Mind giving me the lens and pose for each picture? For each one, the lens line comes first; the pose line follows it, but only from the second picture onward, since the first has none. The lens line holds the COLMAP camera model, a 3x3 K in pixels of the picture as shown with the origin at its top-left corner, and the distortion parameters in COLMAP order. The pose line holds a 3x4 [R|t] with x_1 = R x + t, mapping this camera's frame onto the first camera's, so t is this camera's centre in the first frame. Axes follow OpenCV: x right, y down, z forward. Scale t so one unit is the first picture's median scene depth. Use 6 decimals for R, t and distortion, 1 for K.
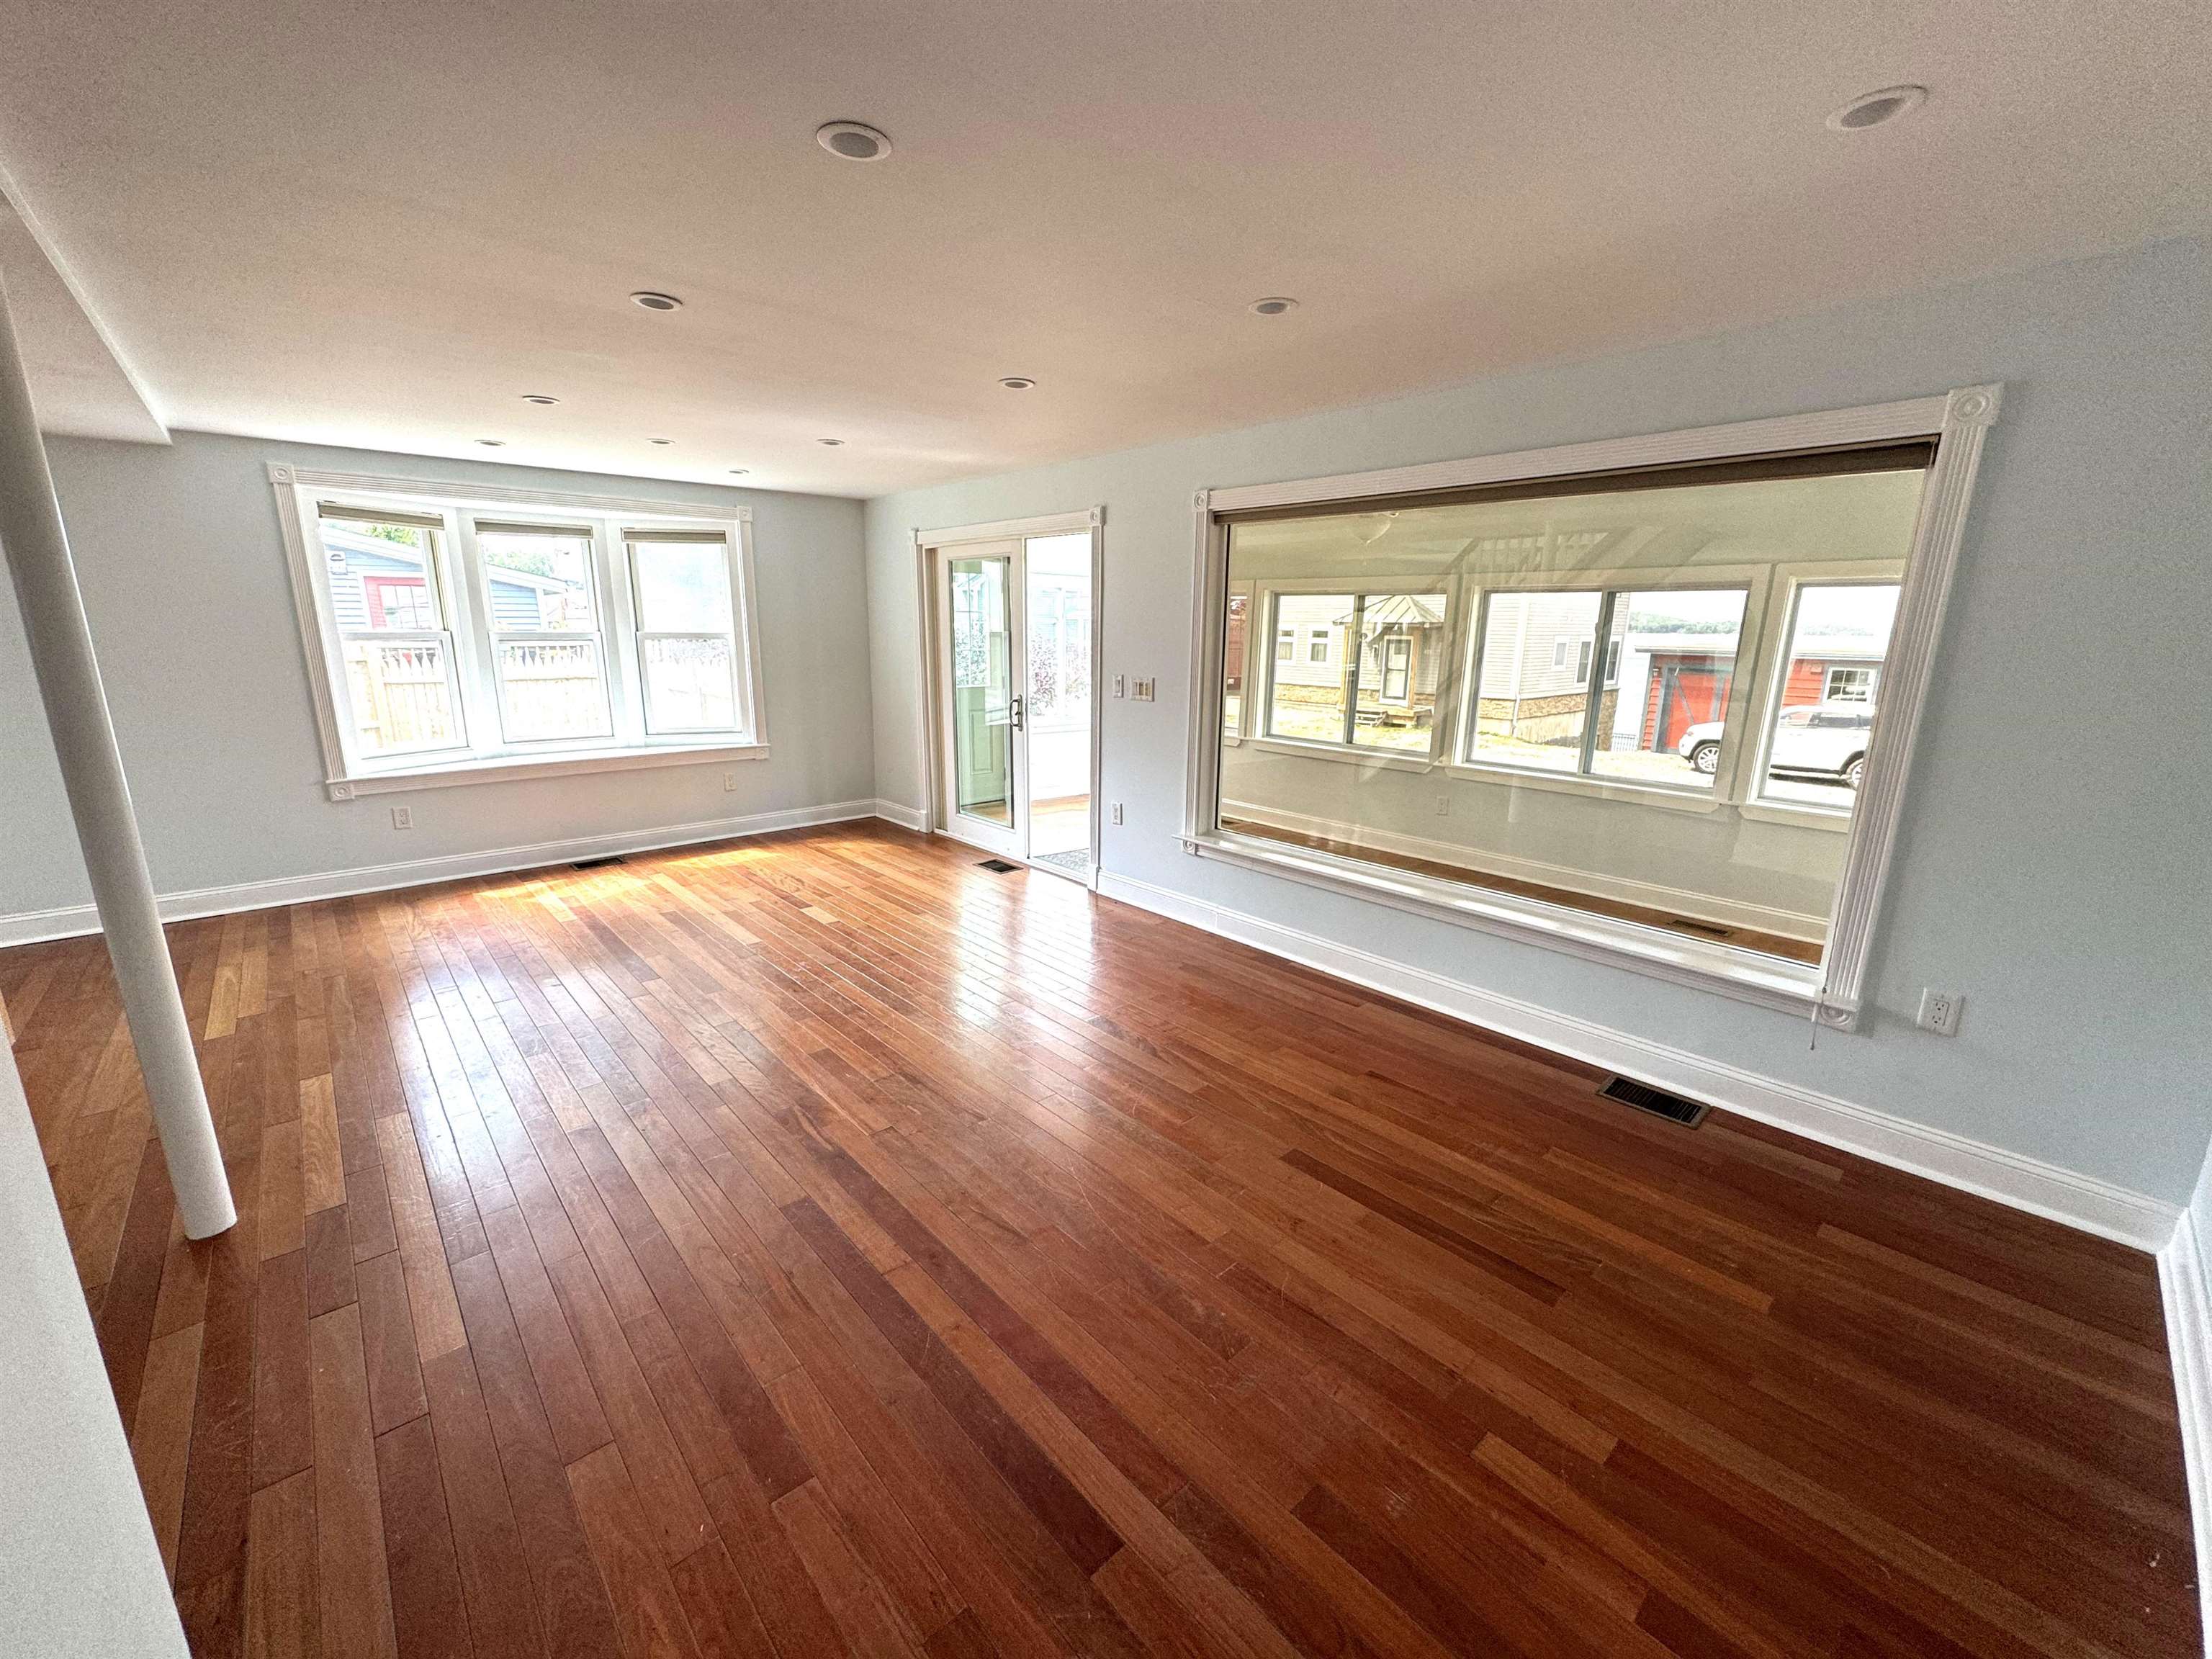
lens RADIAL K [[887.0, 0, 1118.5], [0, 887.0, 834.5], [0, 0, 1]] dist [-0.001453, 0.000520]
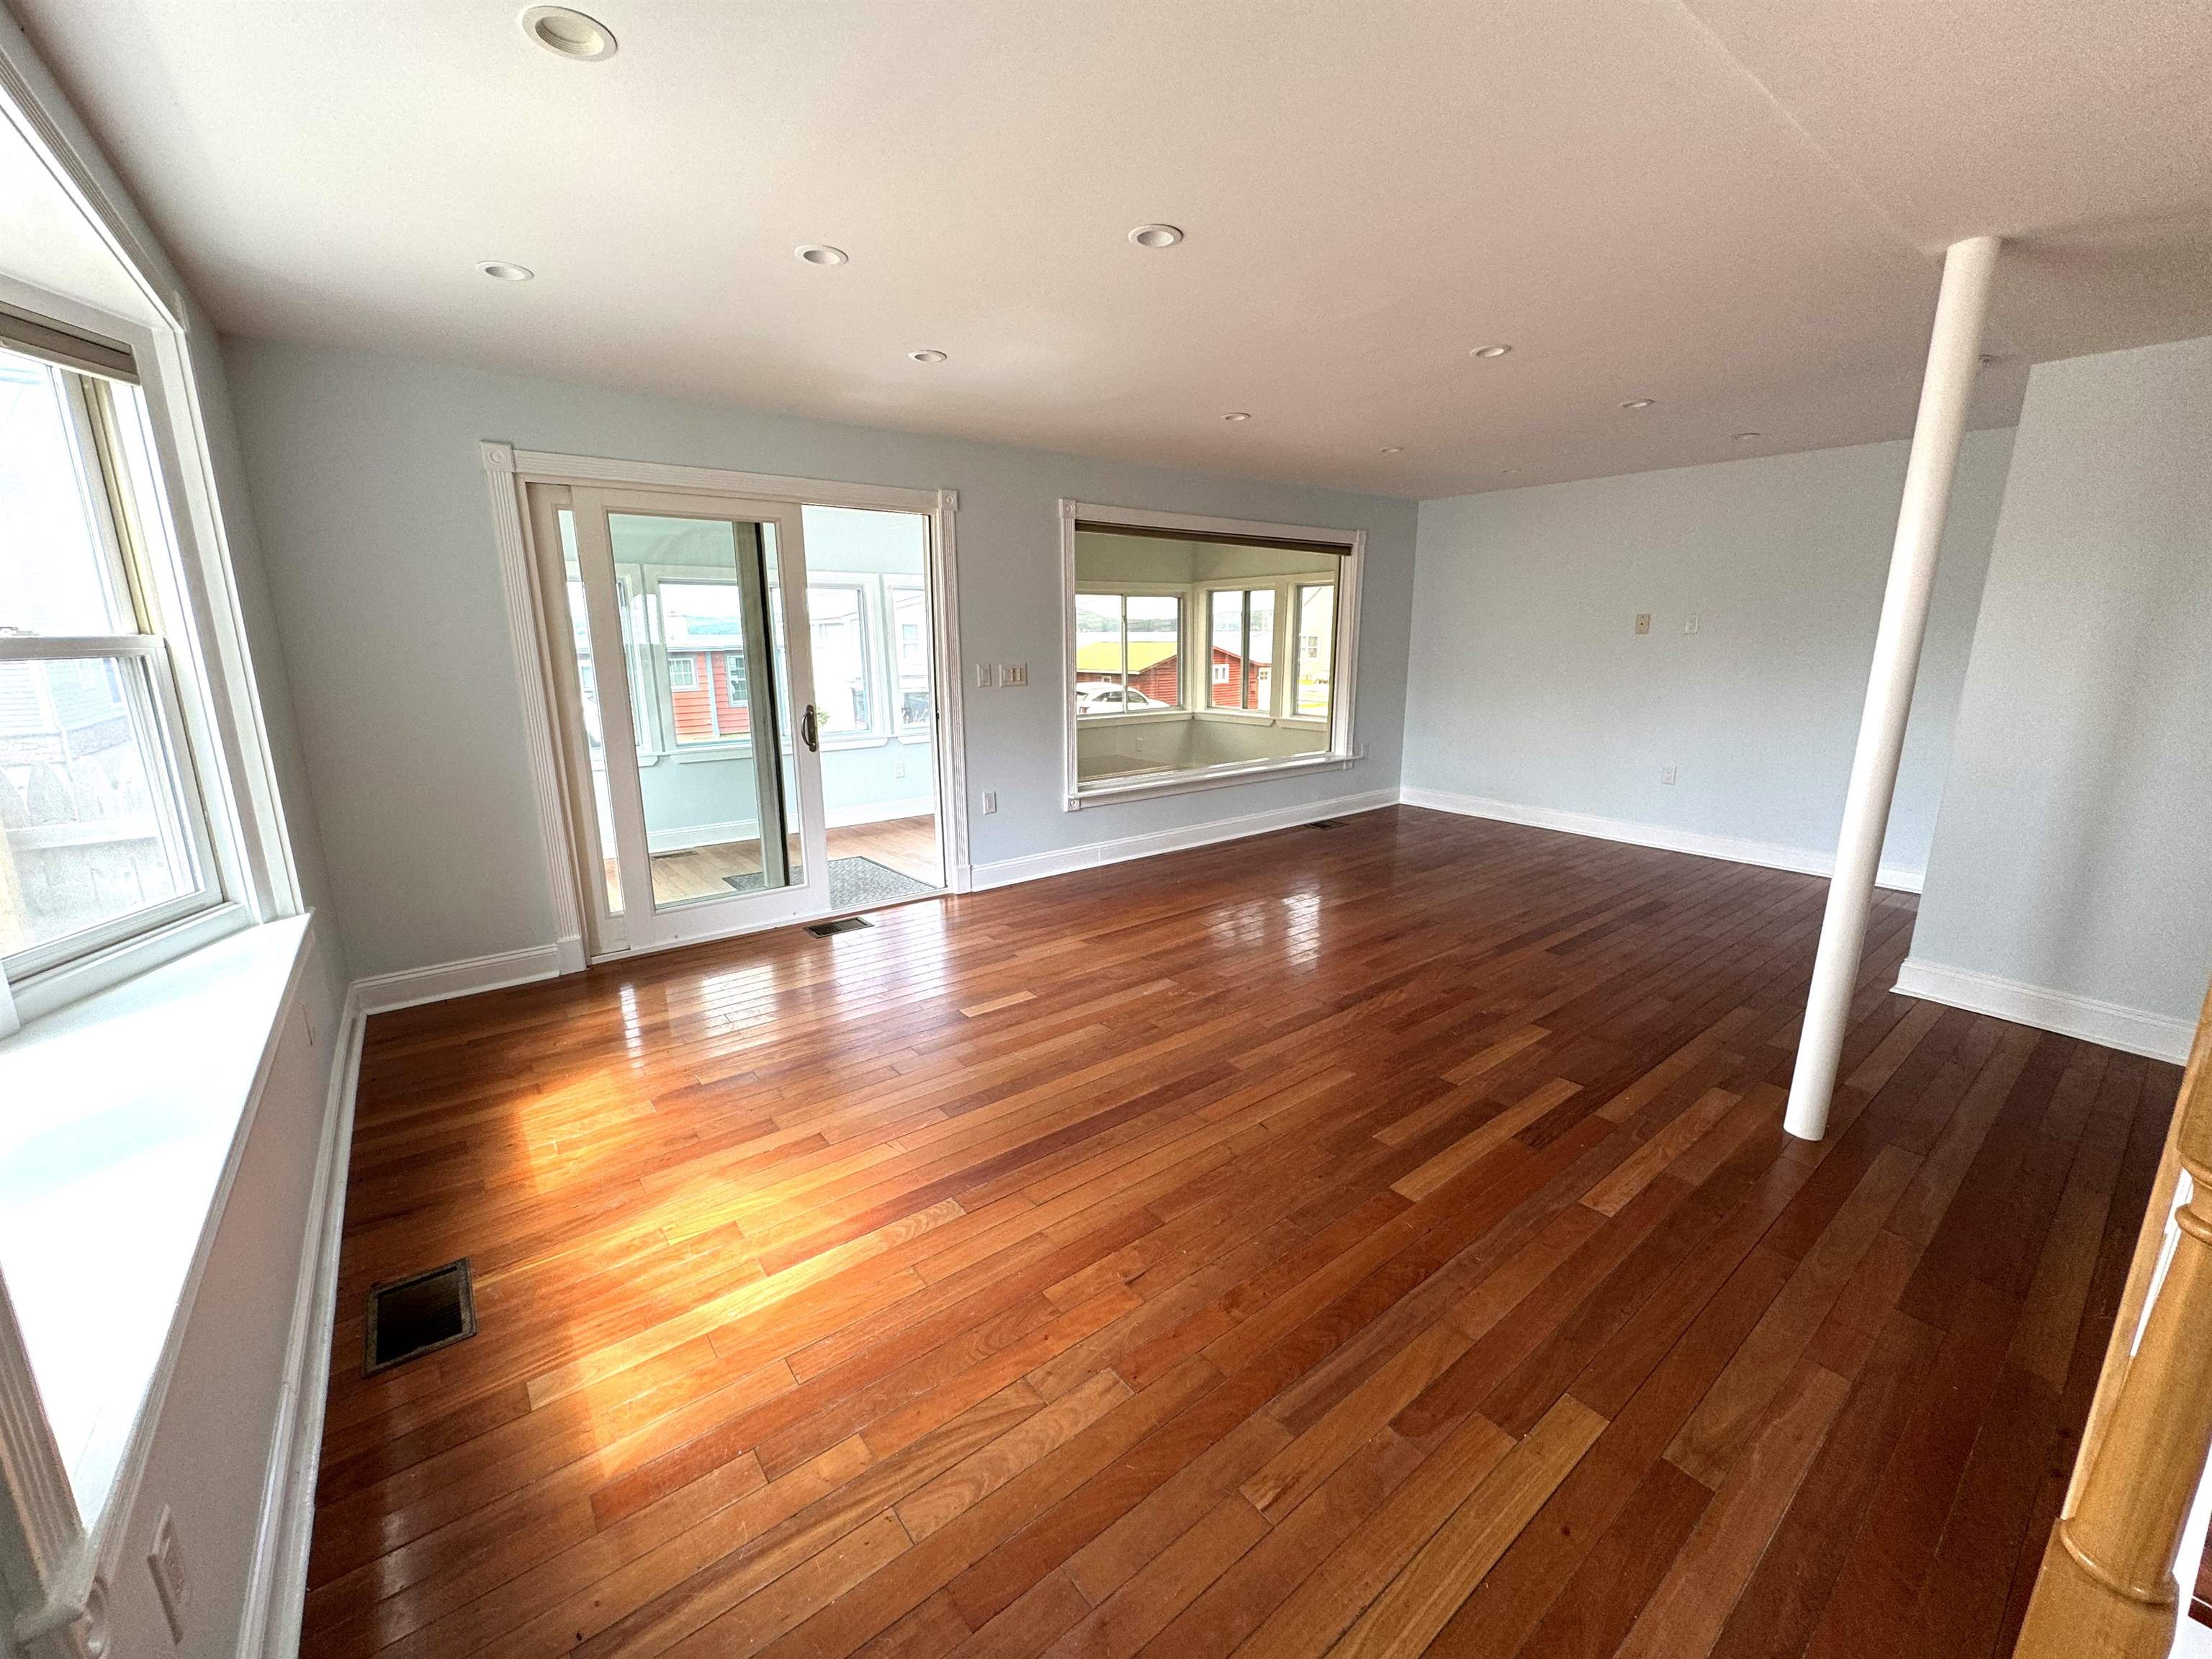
lens RADIAL K [[887.0, 0, 1093.7], [0, 887.0, 835.6], [0, 0, 1]] dist [-0.001453, 0.000520]
pose [[0.081784, -0.237536, 0.967930, -1.018156], [0.236952, 0.947970, 0.212617, -0.182064], [-0.968073, 0.211964, 0.133813, 0.796630]]
